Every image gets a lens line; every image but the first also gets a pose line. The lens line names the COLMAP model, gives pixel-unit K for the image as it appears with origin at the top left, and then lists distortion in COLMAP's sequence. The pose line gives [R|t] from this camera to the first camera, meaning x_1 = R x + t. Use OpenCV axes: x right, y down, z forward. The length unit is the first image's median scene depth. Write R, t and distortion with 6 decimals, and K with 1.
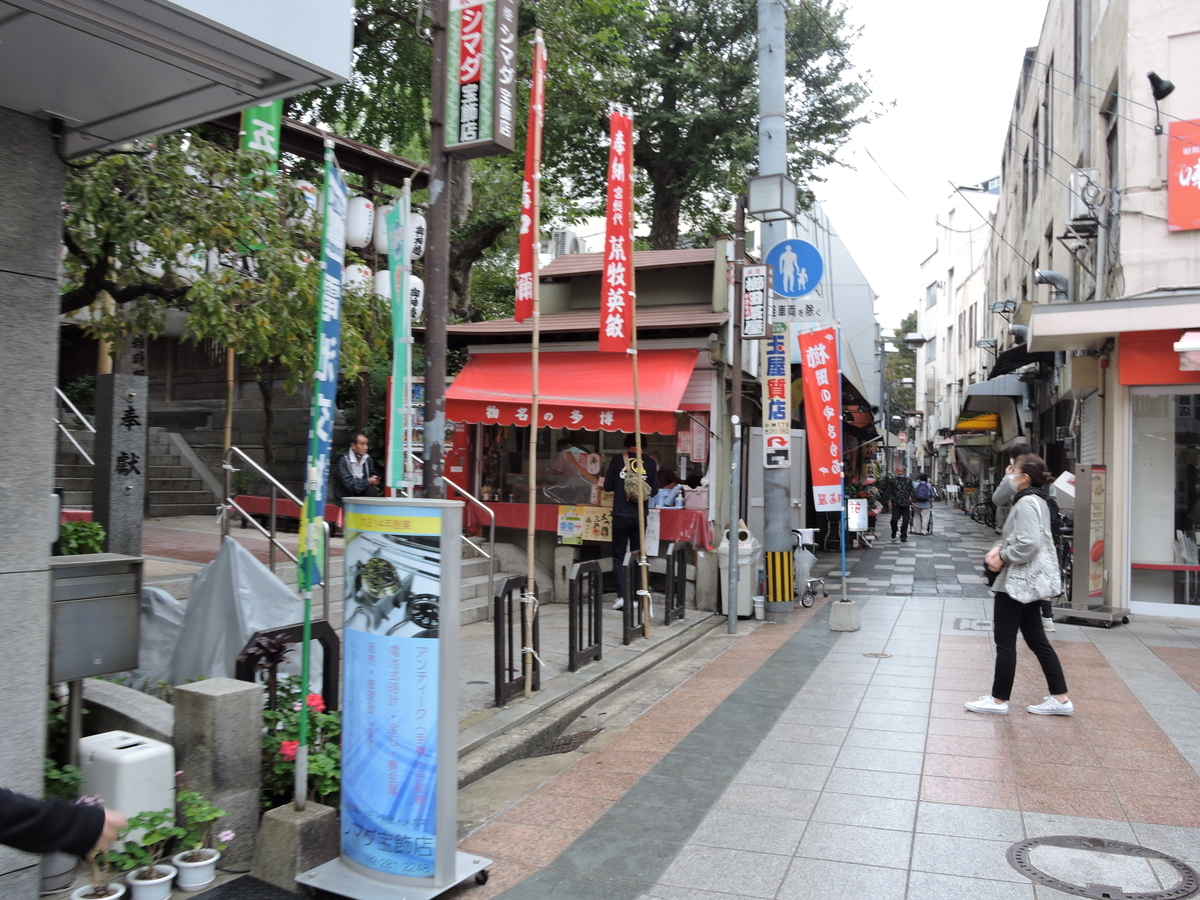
lens RADIAL K [[1034.3, 0, 599.7], [0, 1034.3, 452.5], [0, 0, 1]] dist [-0.000647, 0.000026]
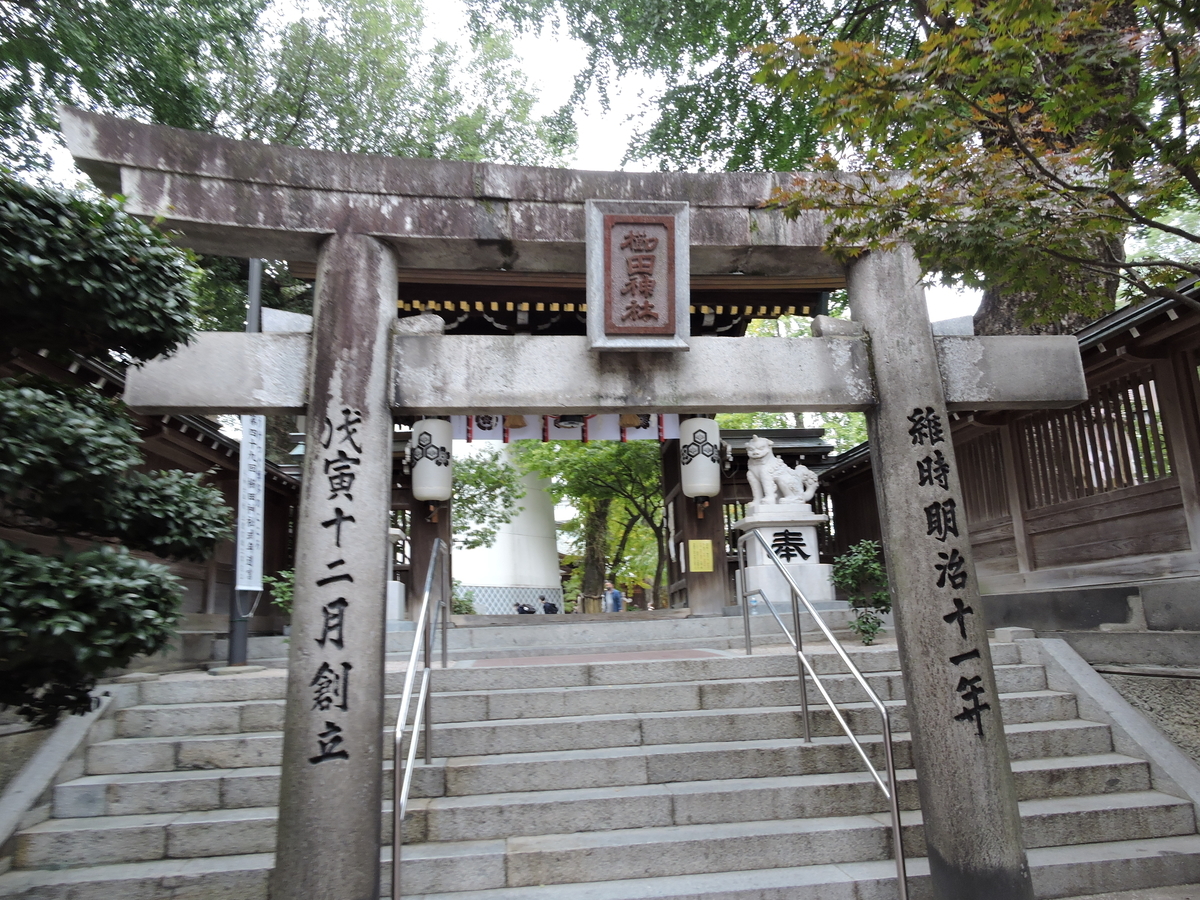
lens RADIAL K [[848.7, 0, 599.9], [0, 848.7, 449.1], [0, 0, 1]] dist [-0.010079, -0.001111]
pose [[0.658133, -0.204217, -0.724677, -0.259677], [0.070759, 0.975029, -0.210505, -0.037502], [0.749570, 0.087262, 0.656148, 0.608236]]
